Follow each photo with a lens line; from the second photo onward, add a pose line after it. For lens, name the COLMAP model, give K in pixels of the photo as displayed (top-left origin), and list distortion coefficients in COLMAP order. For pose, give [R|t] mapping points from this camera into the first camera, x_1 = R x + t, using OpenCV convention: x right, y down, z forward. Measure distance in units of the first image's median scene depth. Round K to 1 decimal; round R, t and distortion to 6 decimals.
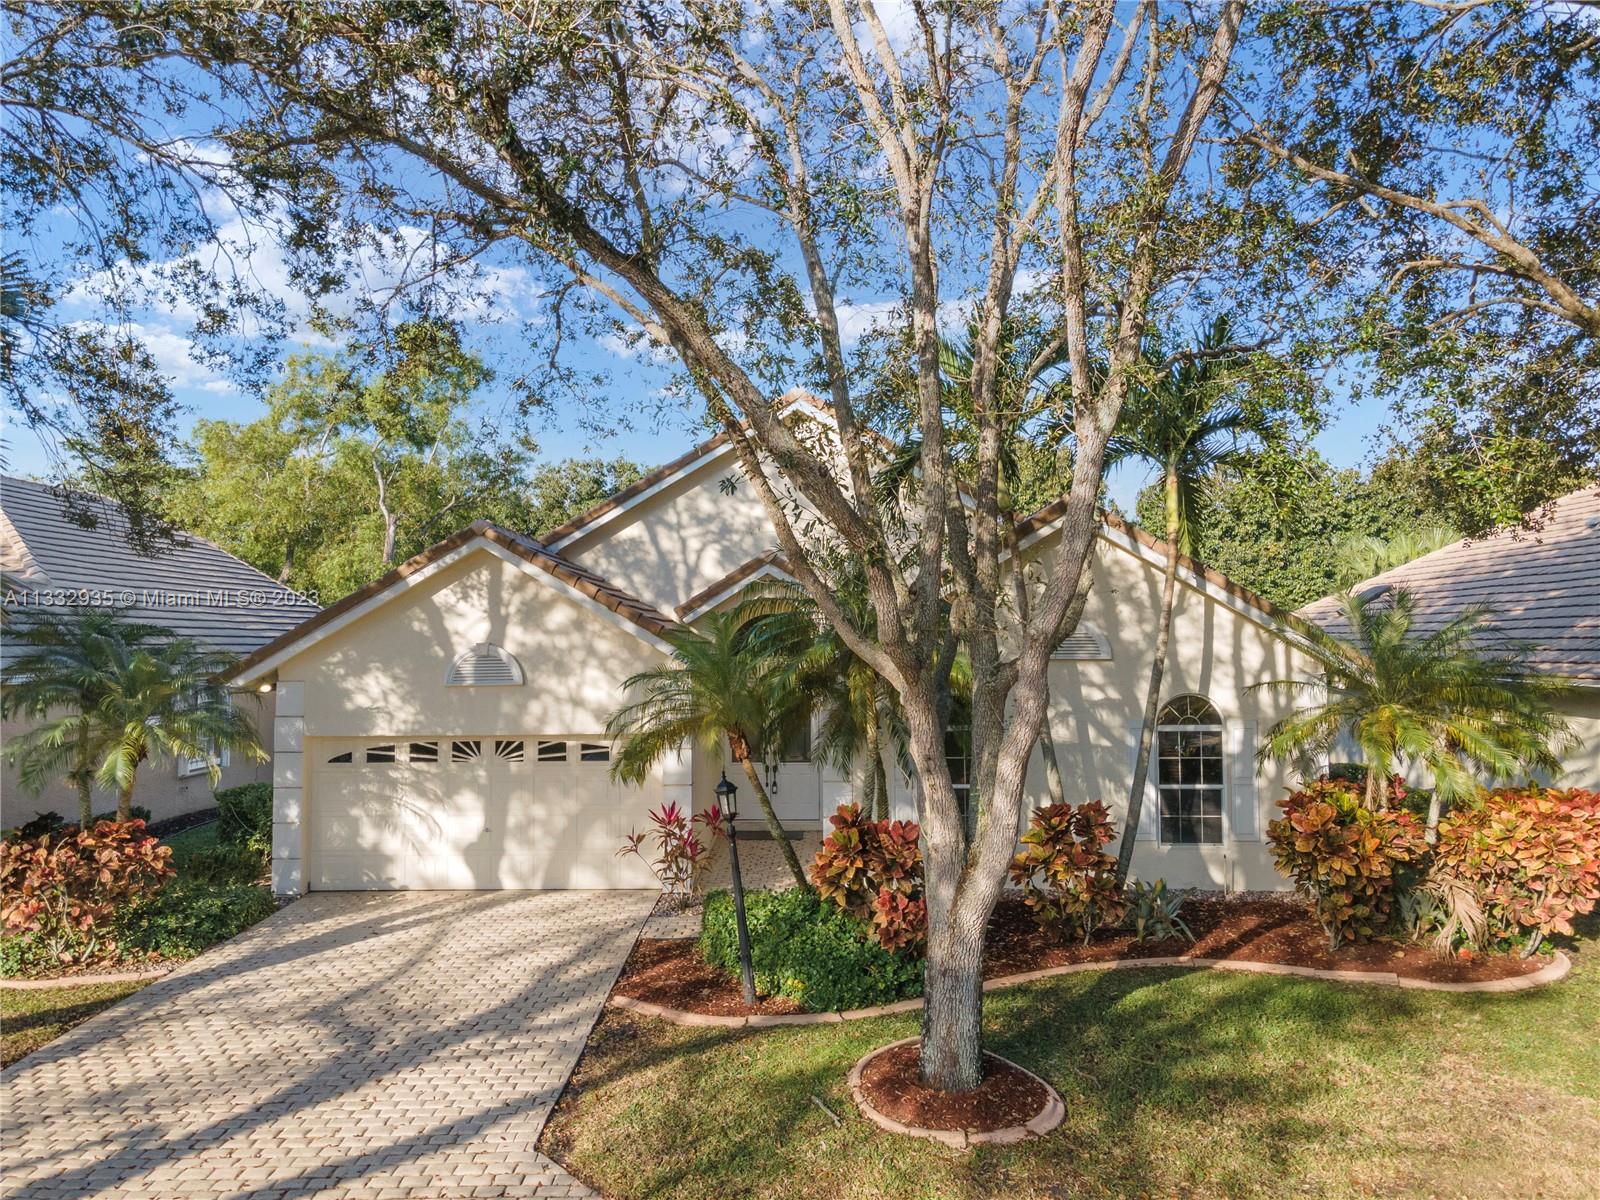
lens RADIAL K [[1213.8, 0, 800.4], [0, 1213.8, 607.9], [0, 0, 1]] dist [0.053325, 0.003293]
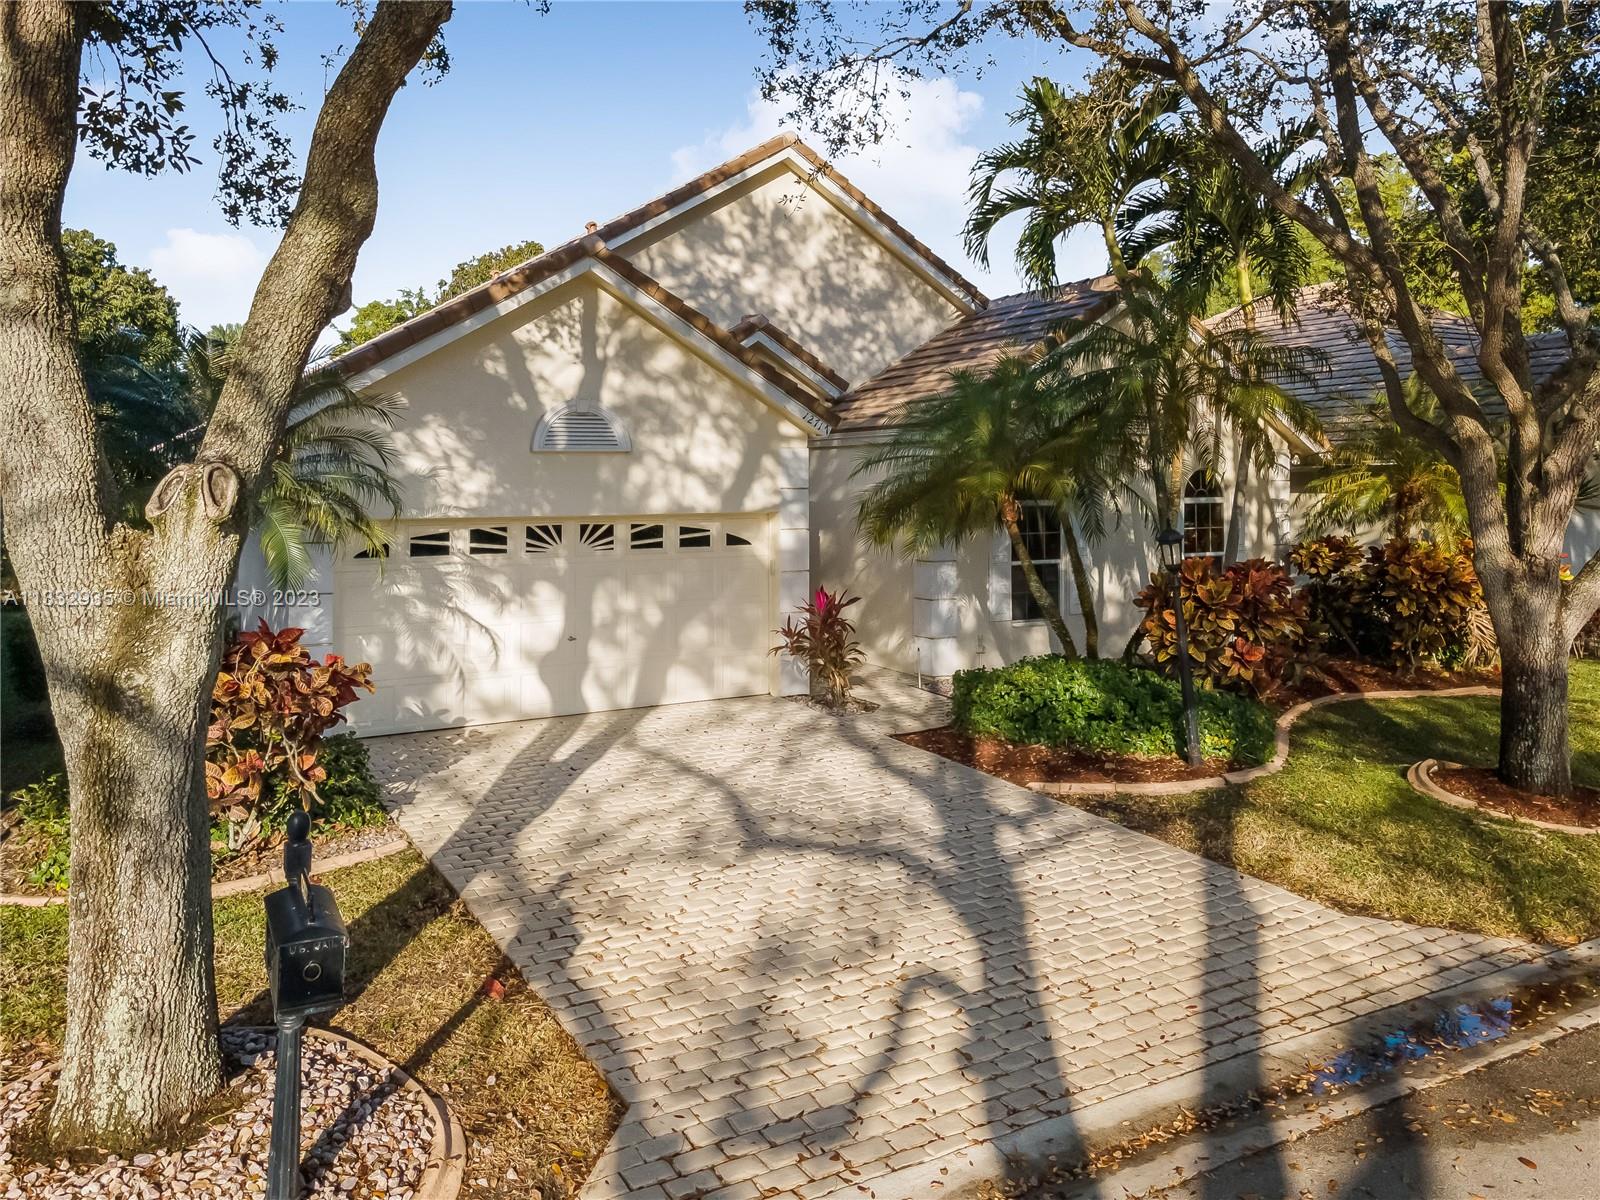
lens RADIAL K [[1213.8, 0, 809.4], [0, 1213.8, 615.8], [0, 0, 1]] dist [0.053325, 0.003293]
pose [[0.841813, -0.054925, 0.536967, -0.674464], [-0.011549, 0.992749, 0.119651, 0.089448], [-0.539646, -0.106925, 0.835075, 0.329317]]
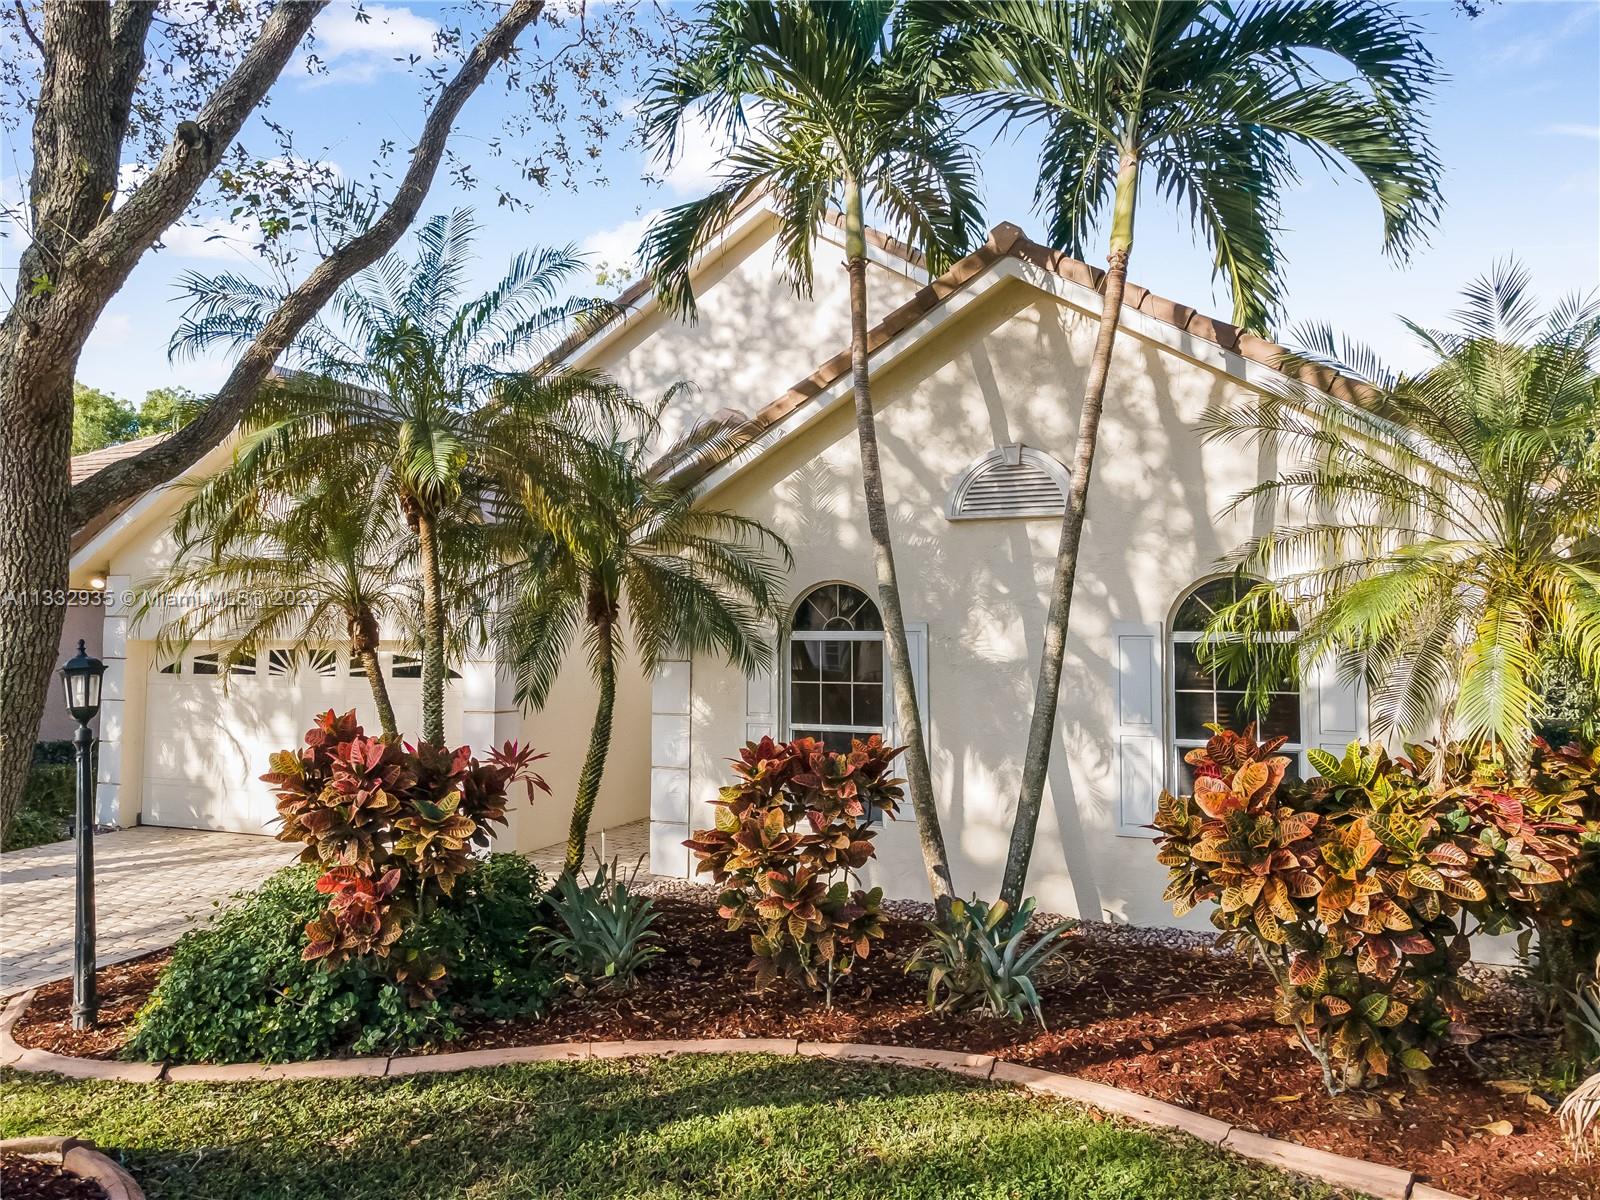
lens RADIAL K [[1213.8, 0, 793.2], [0, 1213.8, 598.4], [0, 0, 1]] dist [0.053325, 0.003293]
pose [[0.910224, -0.004702, -0.414090, 0.442459], [0.000816, 0.999954, -0.009561, 0.103701], [0.414116, 0.008365, 0.910186, 0.508741]]
